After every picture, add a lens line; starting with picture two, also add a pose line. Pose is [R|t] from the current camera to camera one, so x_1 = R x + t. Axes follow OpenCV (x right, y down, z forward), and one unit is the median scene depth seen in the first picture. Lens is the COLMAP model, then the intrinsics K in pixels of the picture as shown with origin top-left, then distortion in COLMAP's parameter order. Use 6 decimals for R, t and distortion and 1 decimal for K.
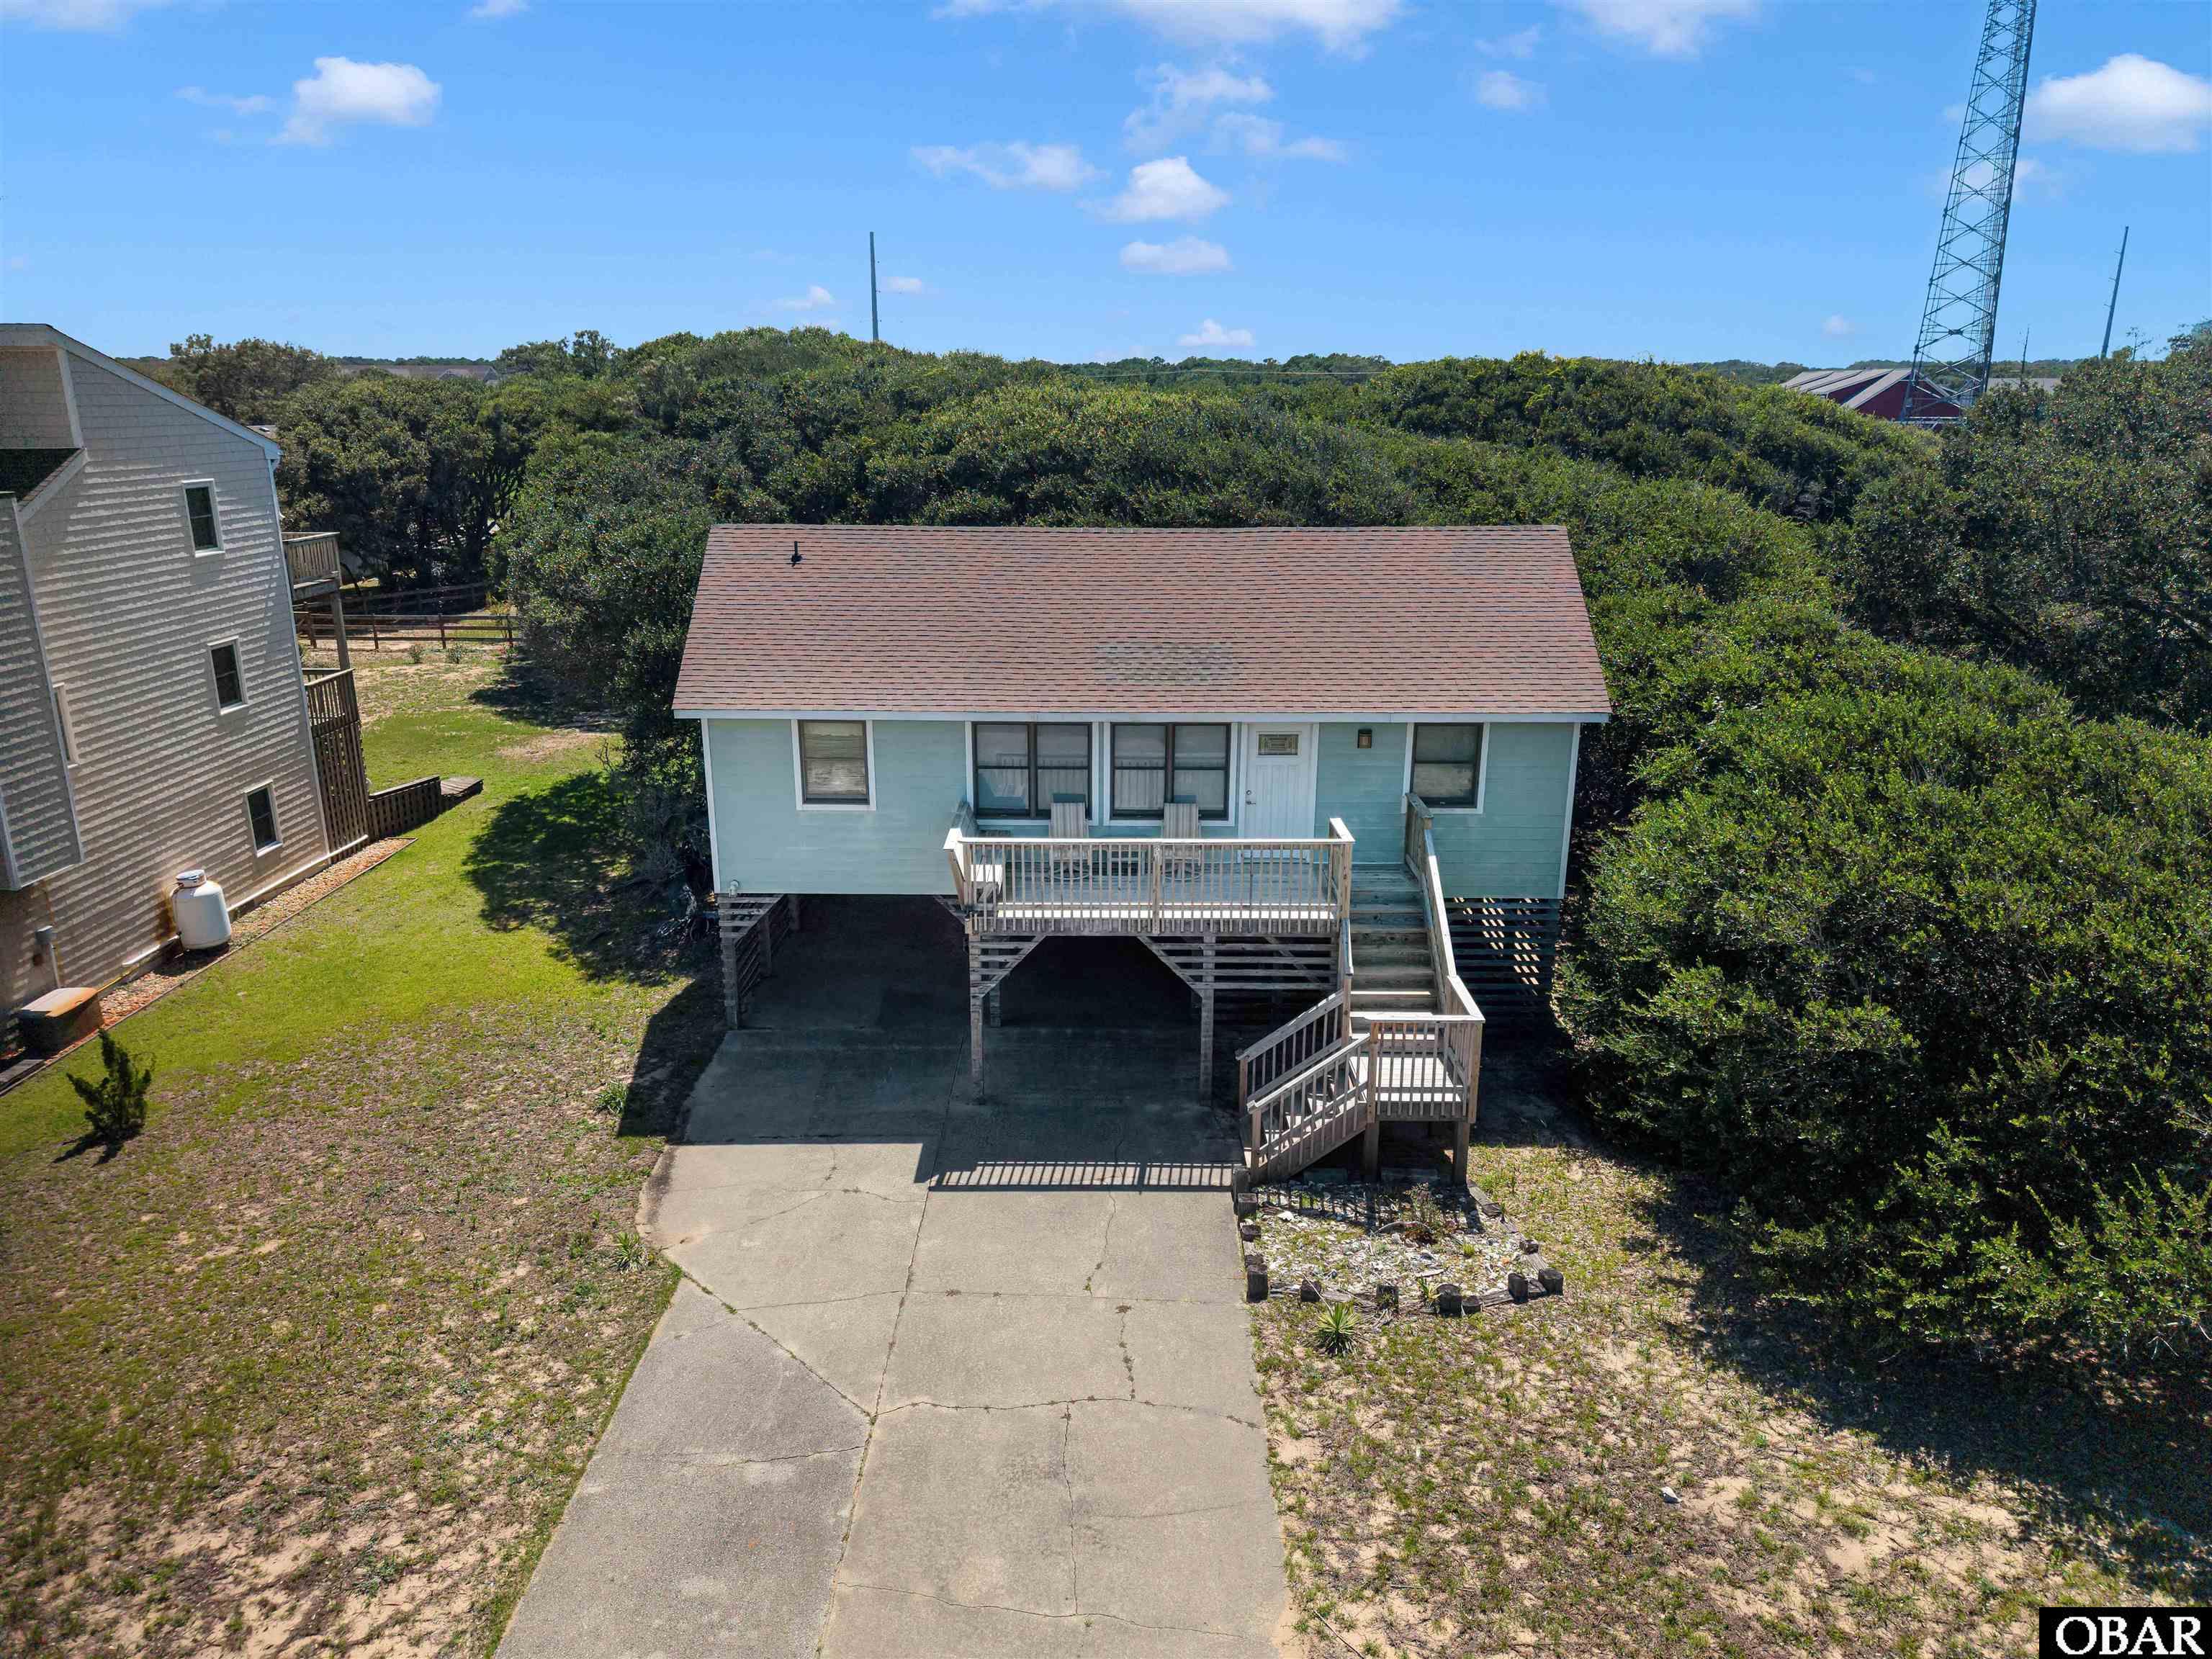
lens RADIAL K [[1513.7, 0, 1101.9], [0, 1513.7, 814.3], [0, 0, 1]] dist [-0.002248, 0.001700]
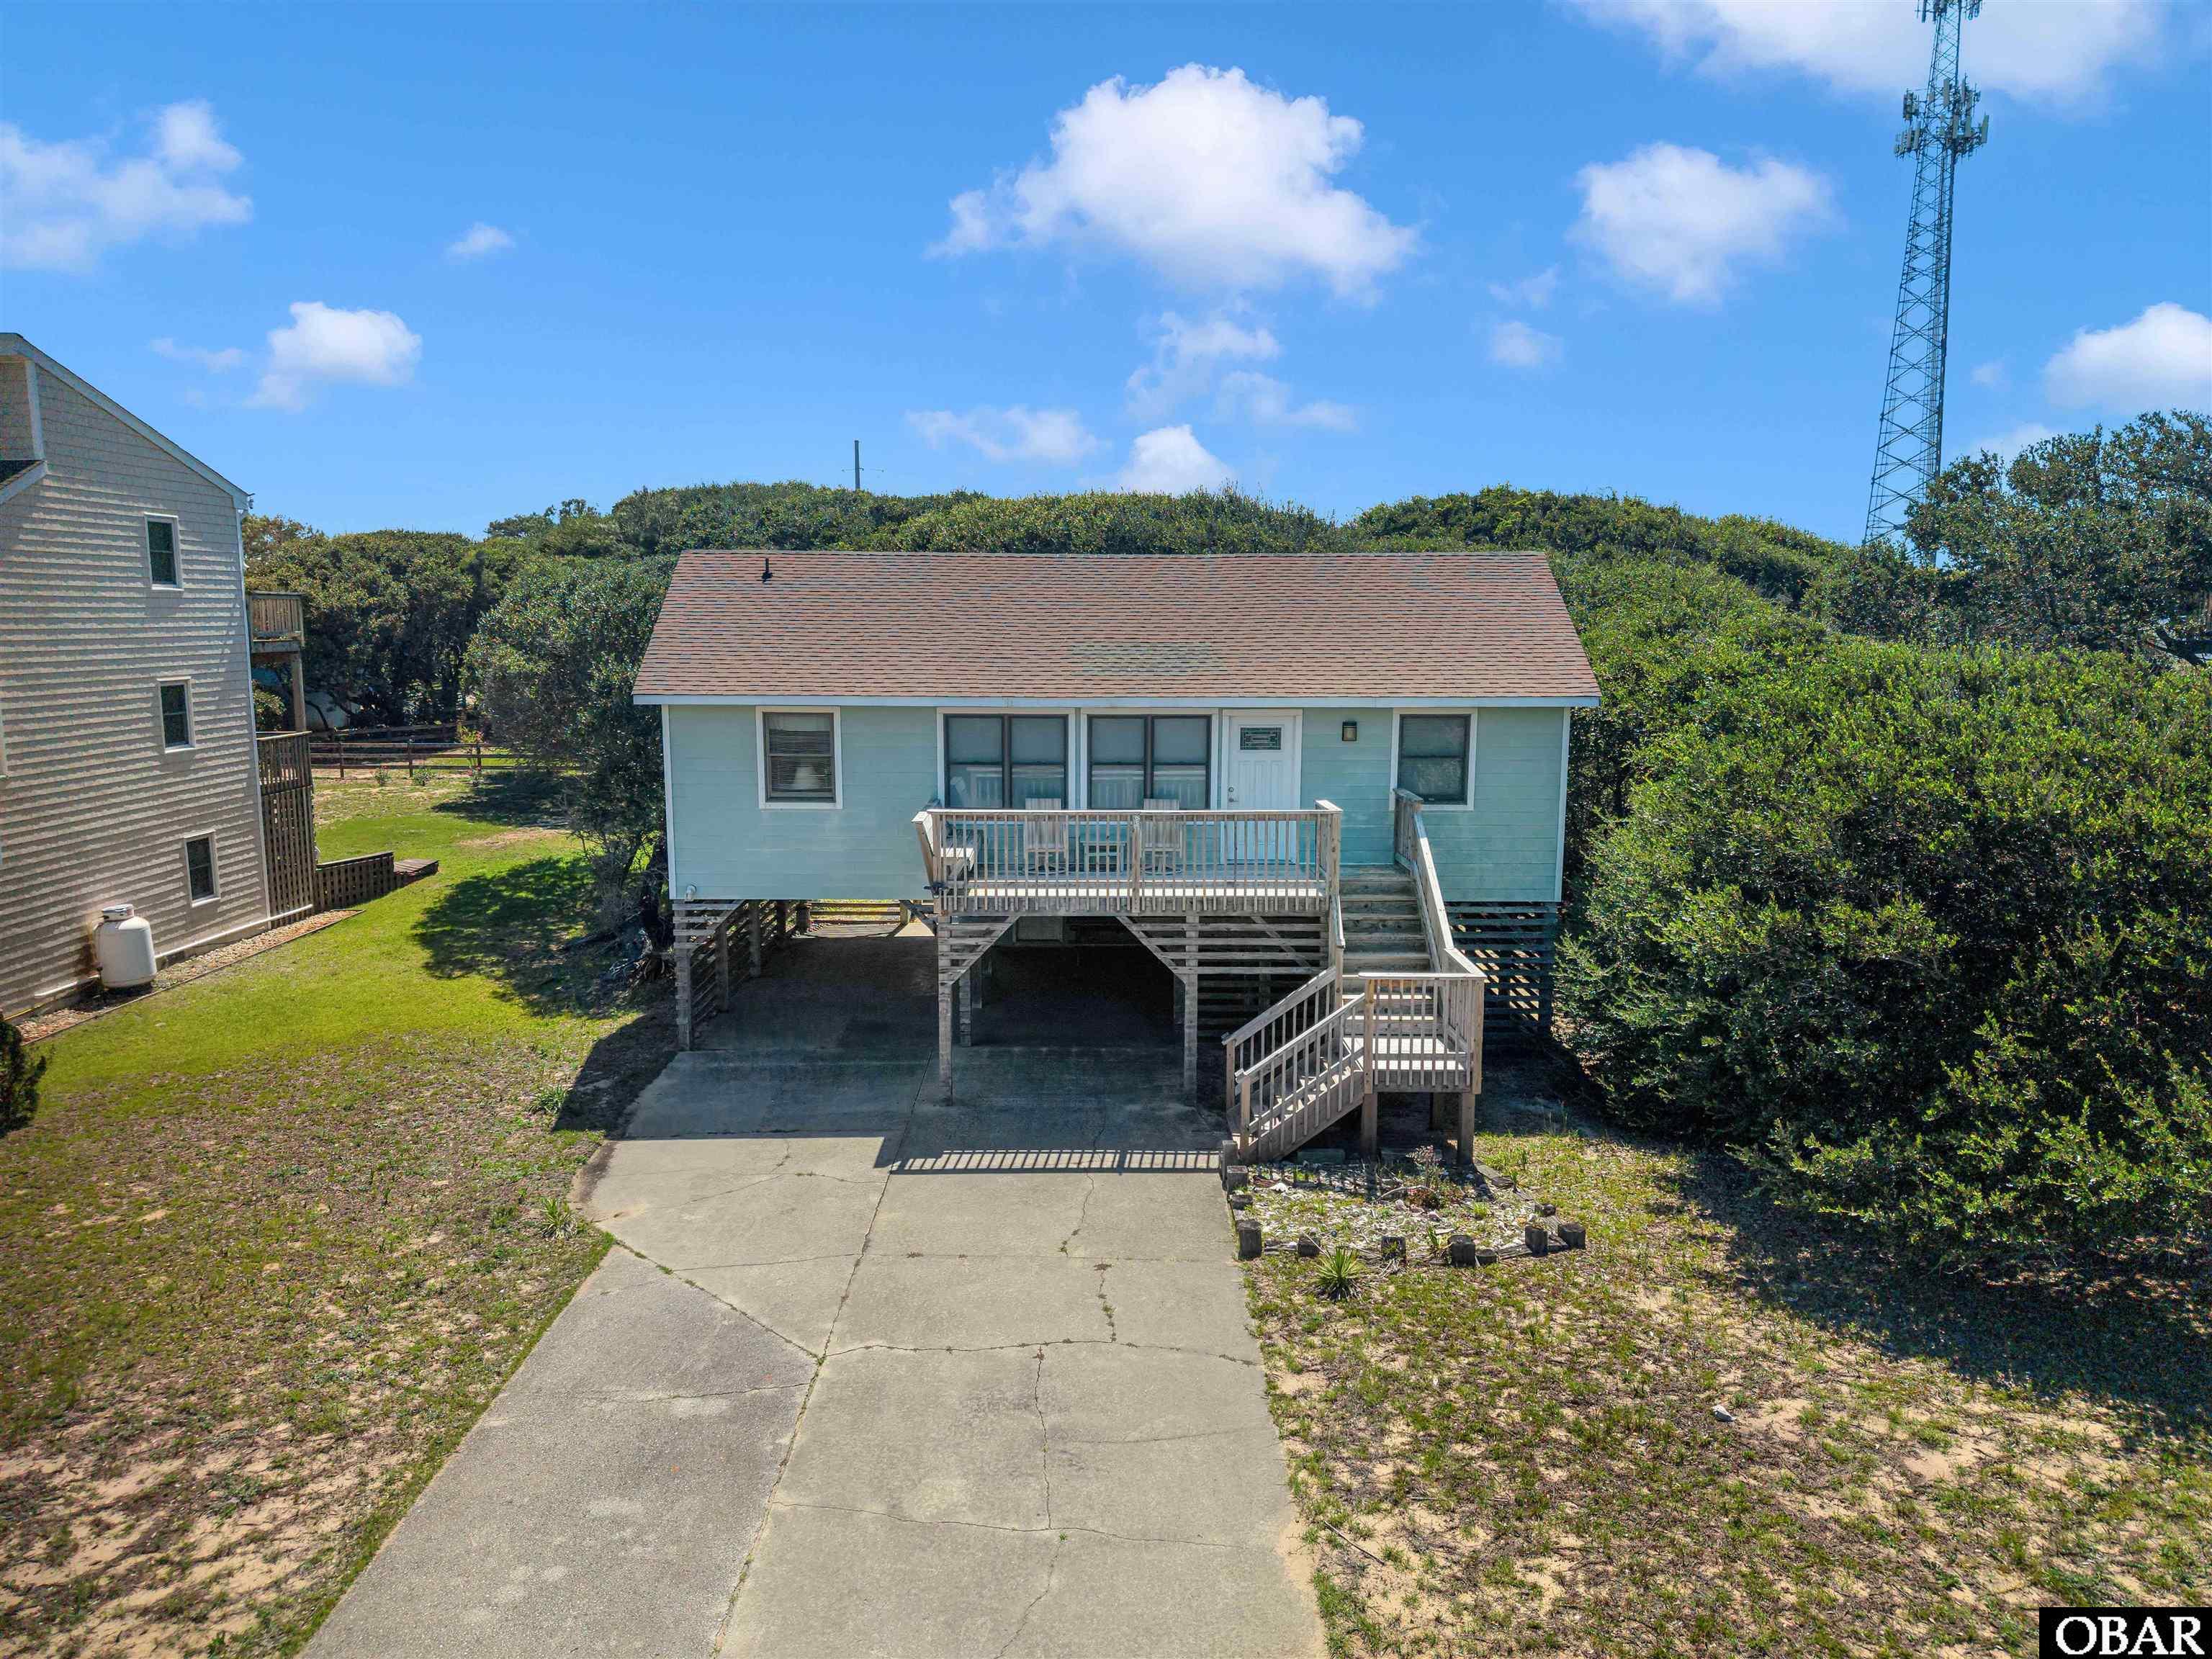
lens RADIAL K [[1513.7, 0, 1102.2], [0, 1513.7, 819.6], [0, 0, 1]] dist [-0.002248, 0.001700]
pose [[0.999871, -0.000079, 0.016065, -0.000425], [0.002306, 0.990341, -0.138633, 0.160226], [-0.015898, 0.138652, 0.990213, 0.058618]]
